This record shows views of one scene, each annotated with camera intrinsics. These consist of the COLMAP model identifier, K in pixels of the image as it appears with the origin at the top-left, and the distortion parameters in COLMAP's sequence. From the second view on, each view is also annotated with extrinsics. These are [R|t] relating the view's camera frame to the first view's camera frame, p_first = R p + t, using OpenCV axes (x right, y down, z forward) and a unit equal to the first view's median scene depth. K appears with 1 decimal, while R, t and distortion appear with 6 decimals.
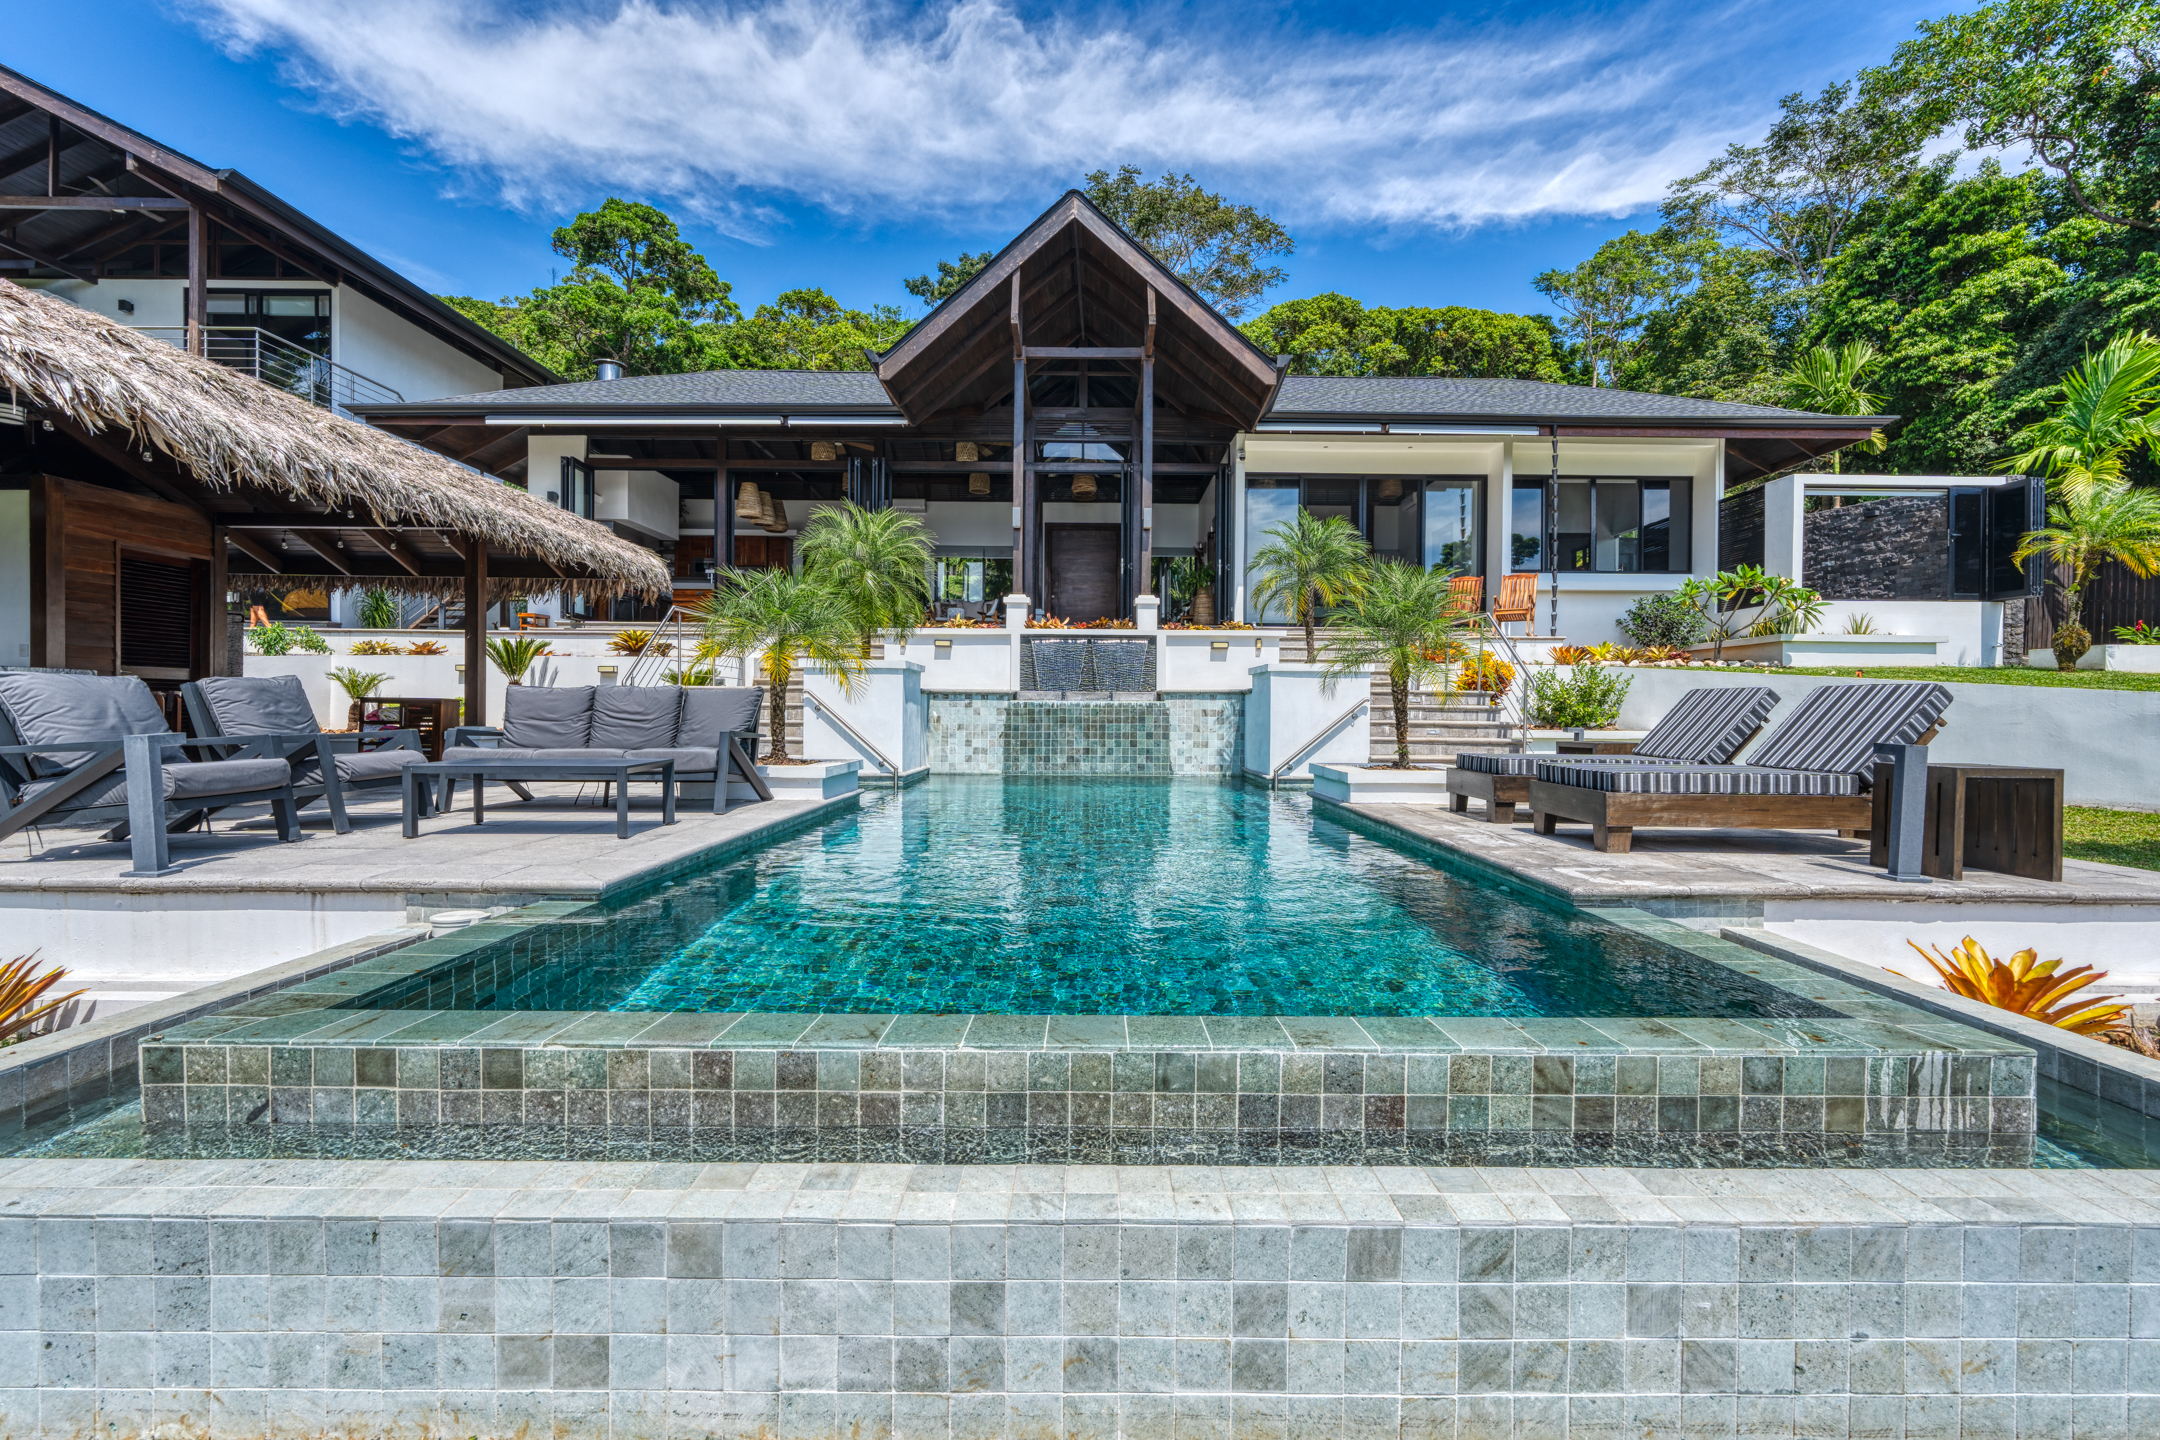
lens RADIAL K [[902.3, 0, 1107.9], [0, 902.3, 725.5], [0, 0, 1]] dist [-0.000828, -0.000343]
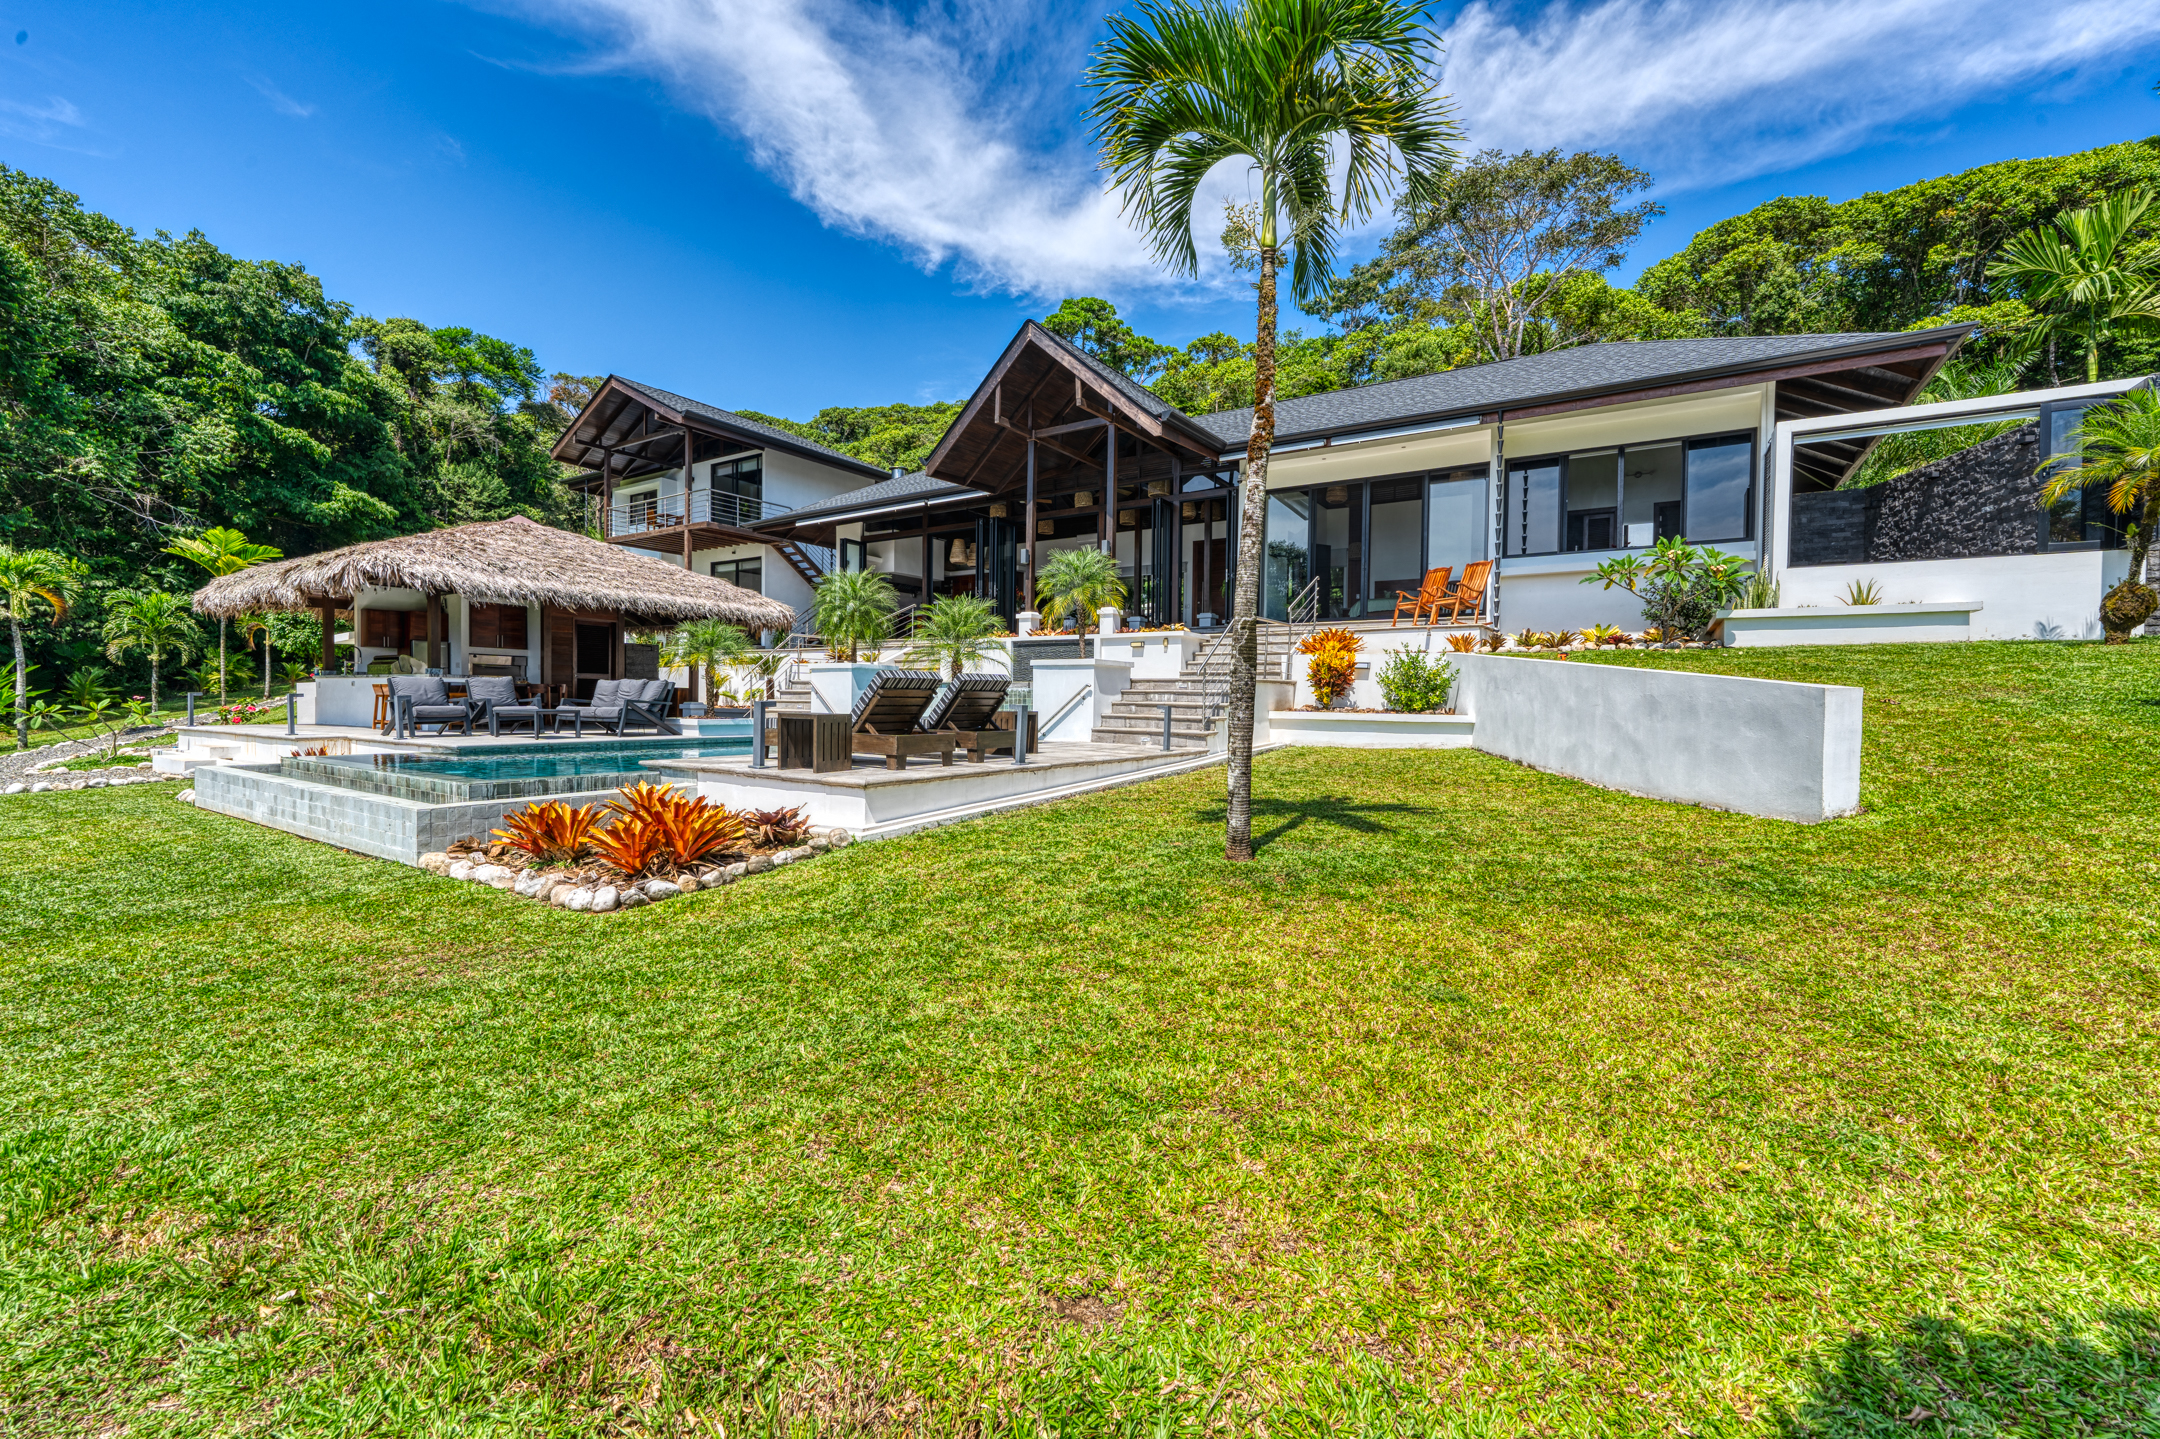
lens RADIAL K [[876.0, 0, 1090.6], [0, 876.0, 728.1], [0, 0, 1]] dist [-0.001242, 0.000147]
pose [[0.832992, 0.020747, -0.552895, 0.721515], [-0.015469, 0.999779, 0.014210, 0.011796], [0.553068, -0.003284, 0.833130, -0.063062]]
